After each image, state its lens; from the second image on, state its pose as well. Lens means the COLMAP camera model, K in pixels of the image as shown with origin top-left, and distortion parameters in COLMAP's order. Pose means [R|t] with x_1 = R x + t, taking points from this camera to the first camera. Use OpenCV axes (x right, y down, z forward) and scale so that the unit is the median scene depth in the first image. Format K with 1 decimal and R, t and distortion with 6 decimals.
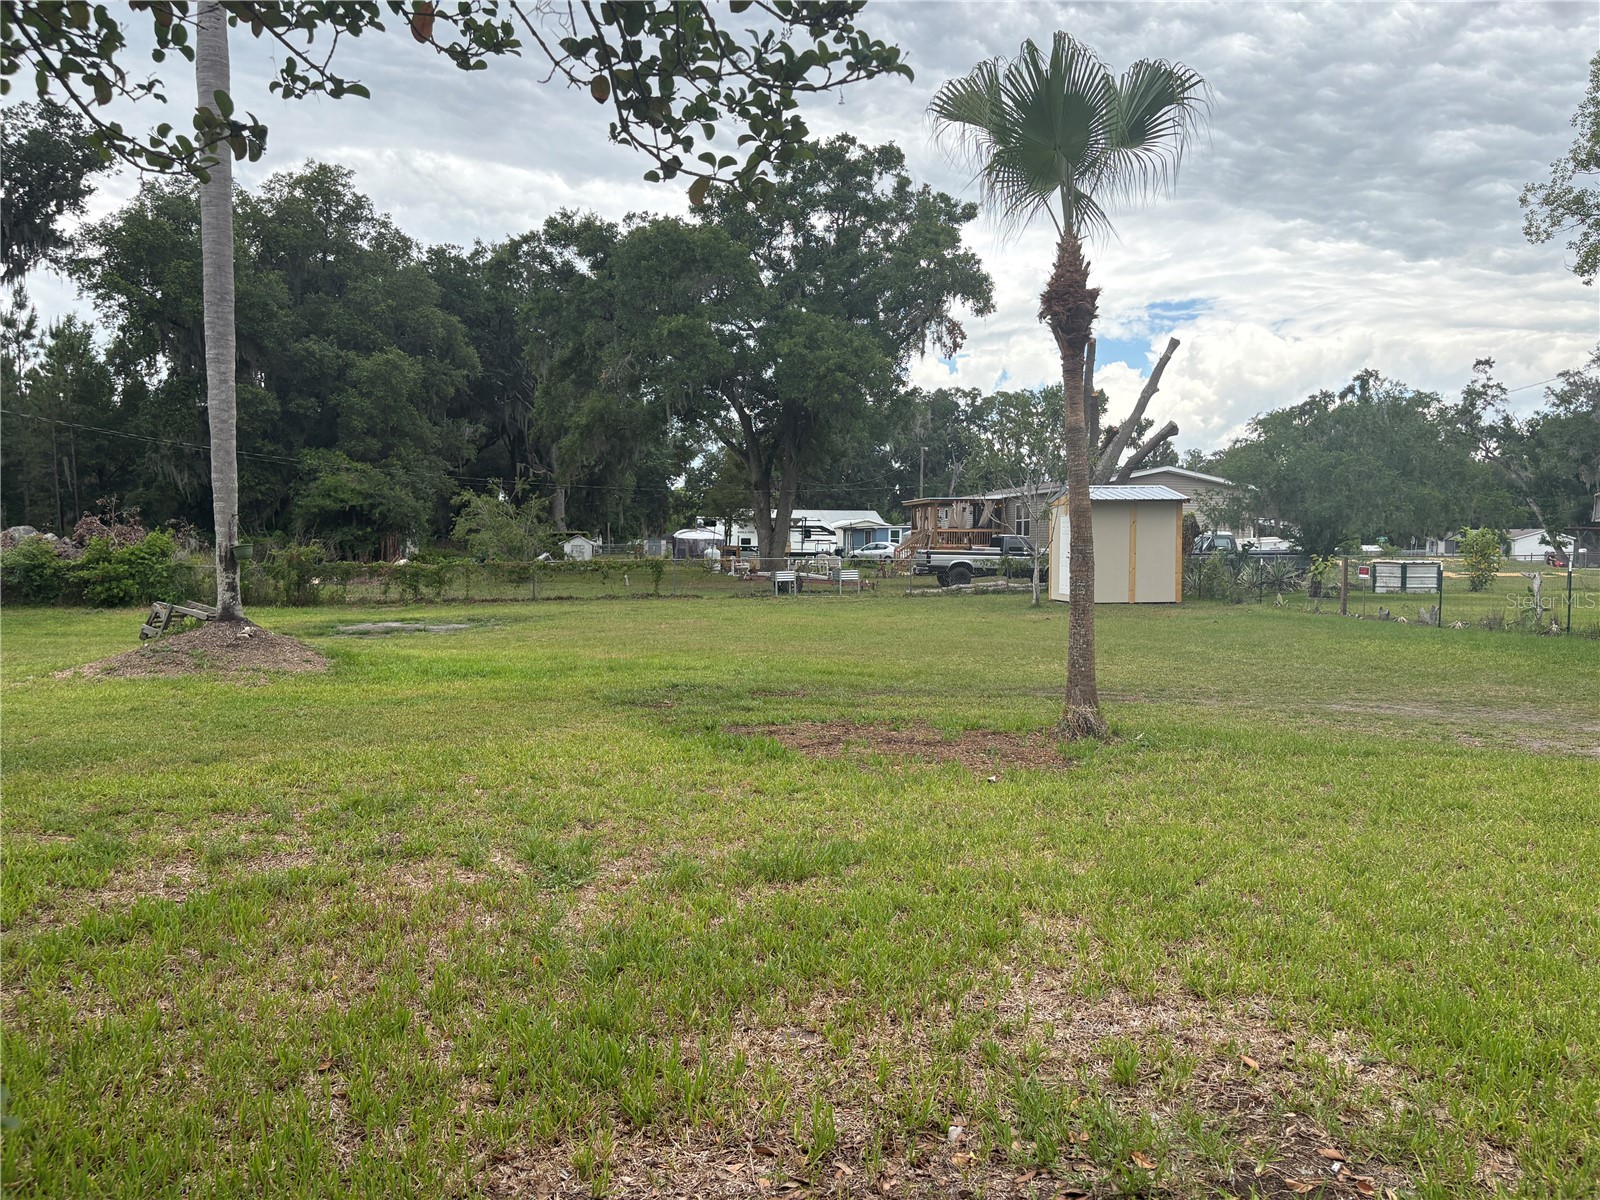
lens RADIAL K [[1214.2, 0, 792.6], [0, 1214.2, 612.6], [0, 0, 1]] dist [0.036656, -0.033670]
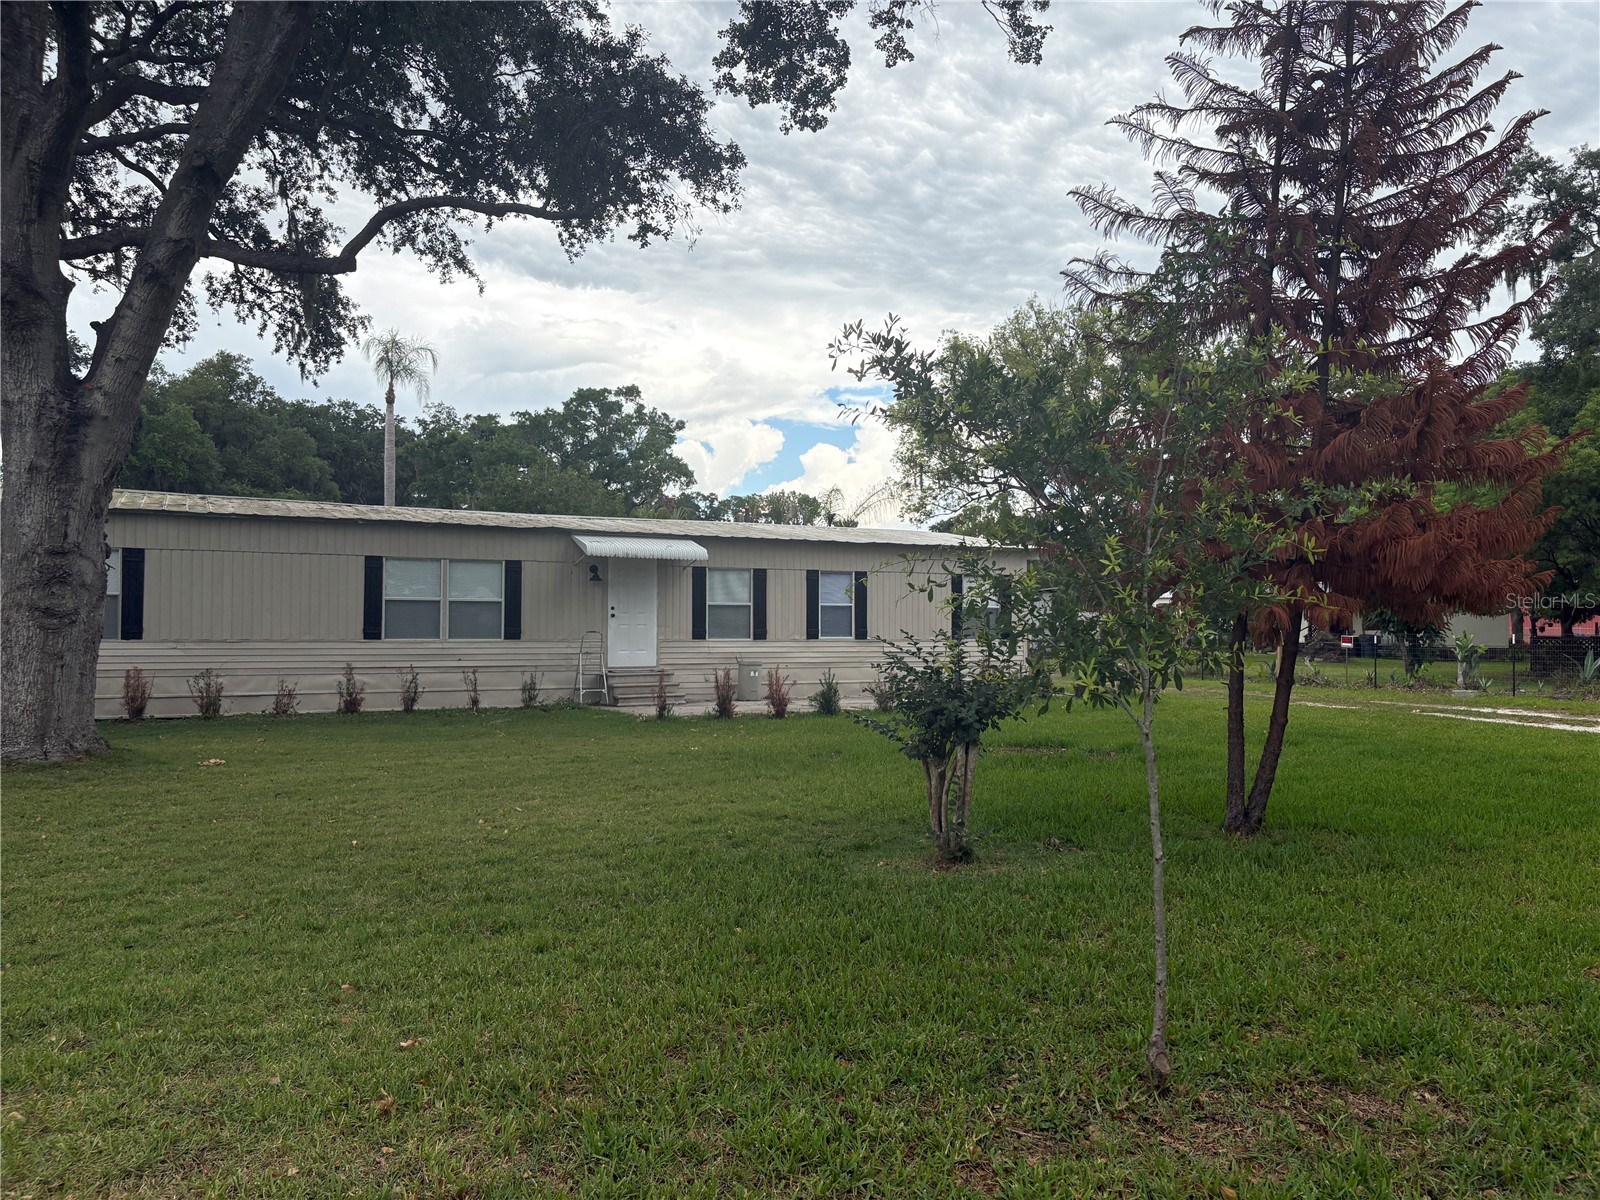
lens RADIAL K [[1214.2, 0, 813.1], [0, 1214.2, 603.5], [0, 0, 1]] dist [0.036656, -0.033670]
pose [[0.976759, 0.005020, 0.214283, -0.028062], [0.010567, 0.997382, -0.071531, 0.031827], [-0.214081, 0.072133, 0.974149, -0.539648]]
